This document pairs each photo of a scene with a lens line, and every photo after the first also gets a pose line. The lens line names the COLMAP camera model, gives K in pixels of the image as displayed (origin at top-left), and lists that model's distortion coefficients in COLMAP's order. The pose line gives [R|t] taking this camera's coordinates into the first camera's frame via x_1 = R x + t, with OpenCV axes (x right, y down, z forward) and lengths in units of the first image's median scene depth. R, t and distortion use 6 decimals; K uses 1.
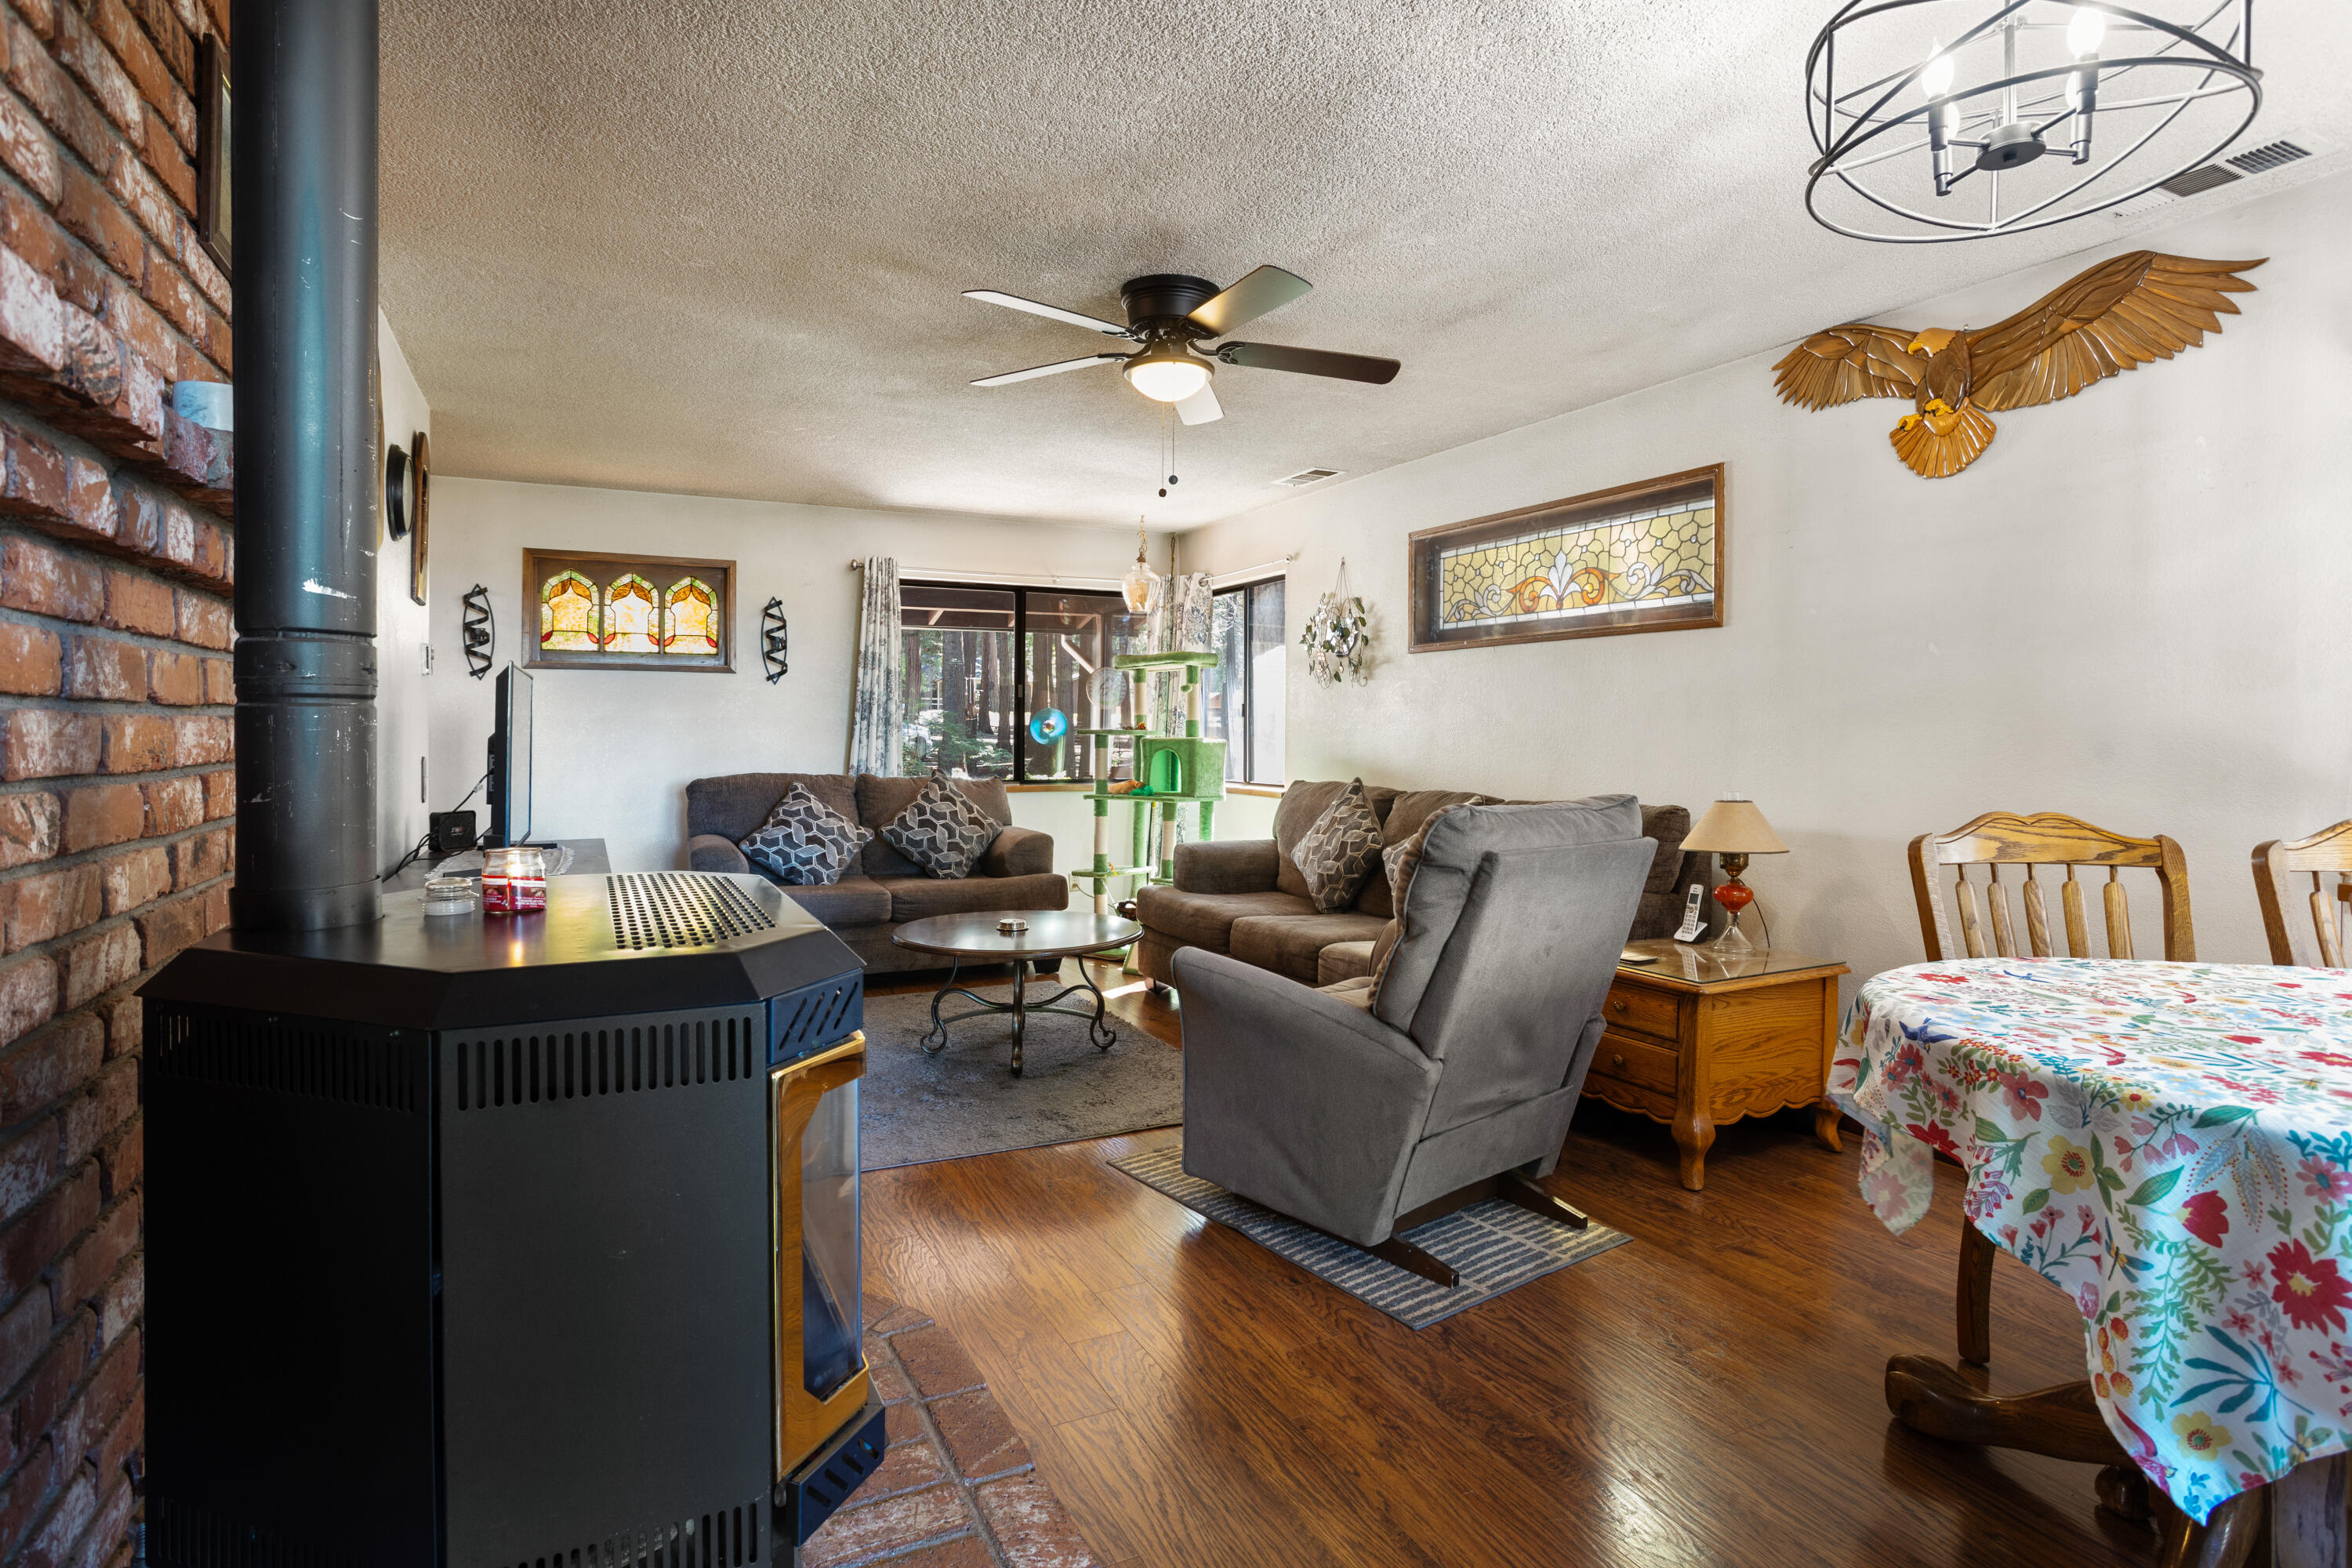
lens RADIAL K [[1179.2, 0, 1173.9], [0, 1179.2, 729.8], [0, 0, 1]] dist [-0.065878, 0.042699]
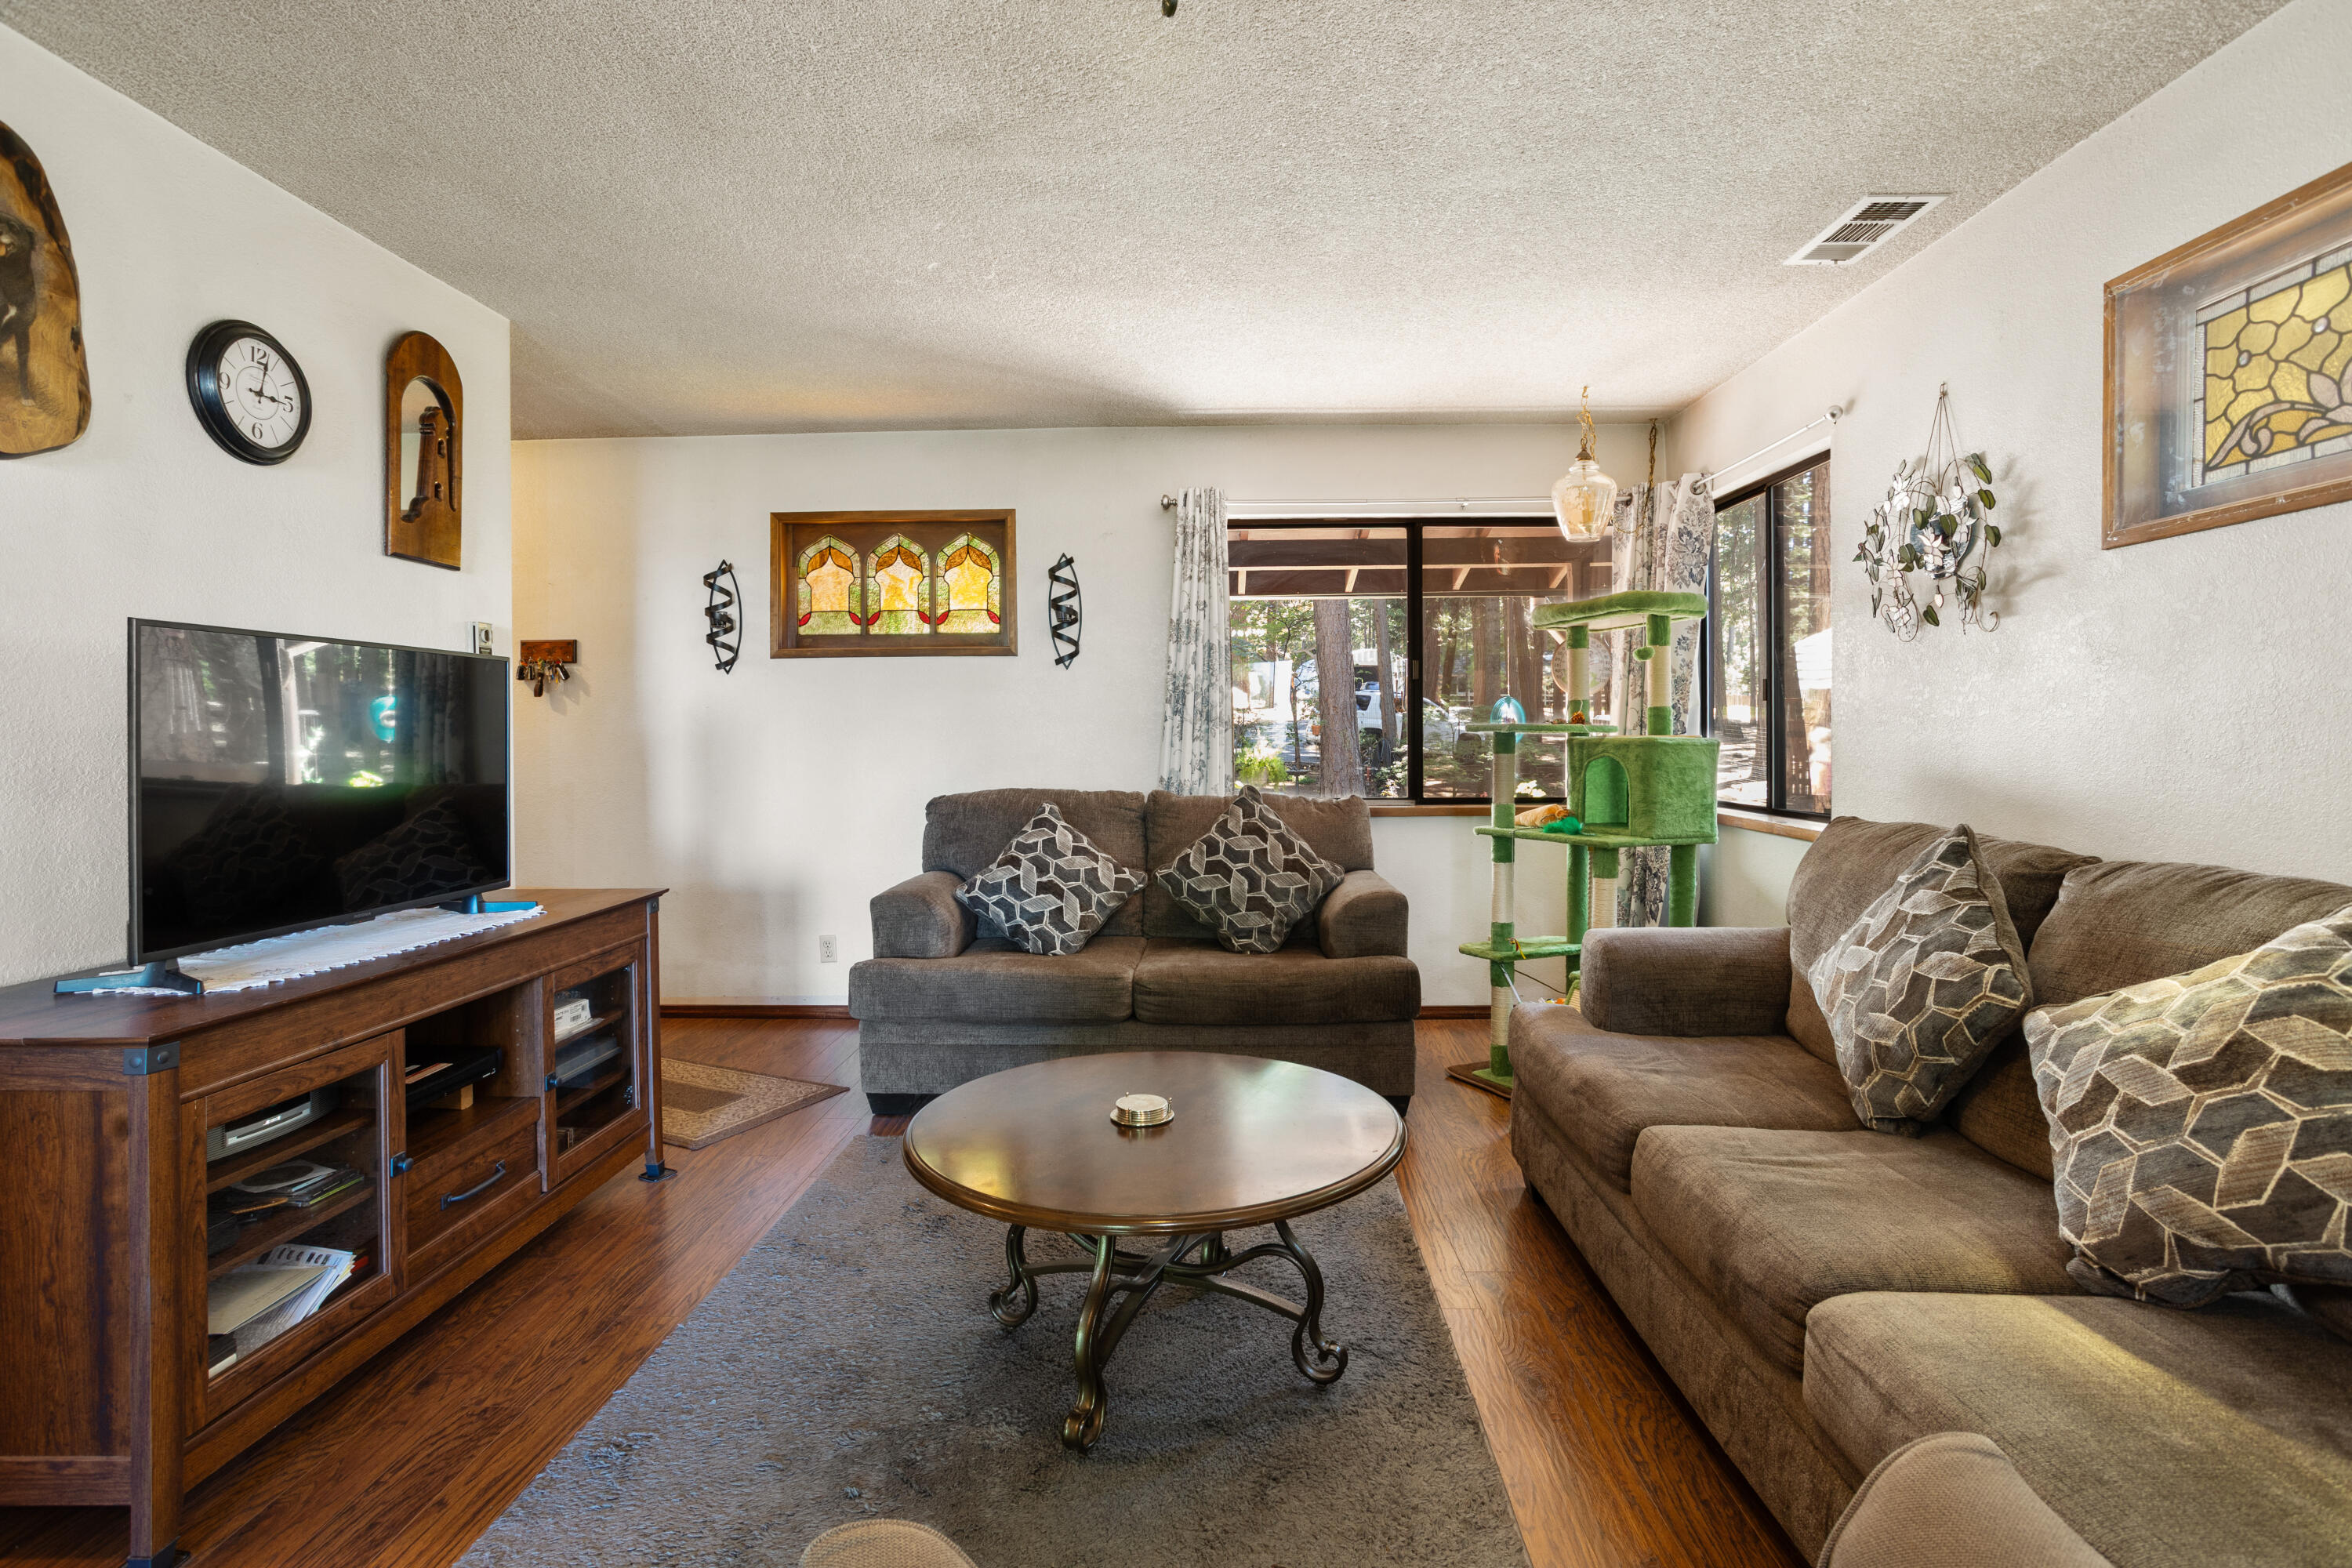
lens RADIAL K [[1169.4, 0, 1179.0], [0, 1169.4, 750.2], [0, 0, 1]] dist [-0.057455, 0.026780]
pose [[0.886867, -0.001736, -0.462021, 0.077860], [0.010366, 0.999816, 0.016141, 0.001938], [0.461908, -0.019105, 0.886722, 0.401339]]
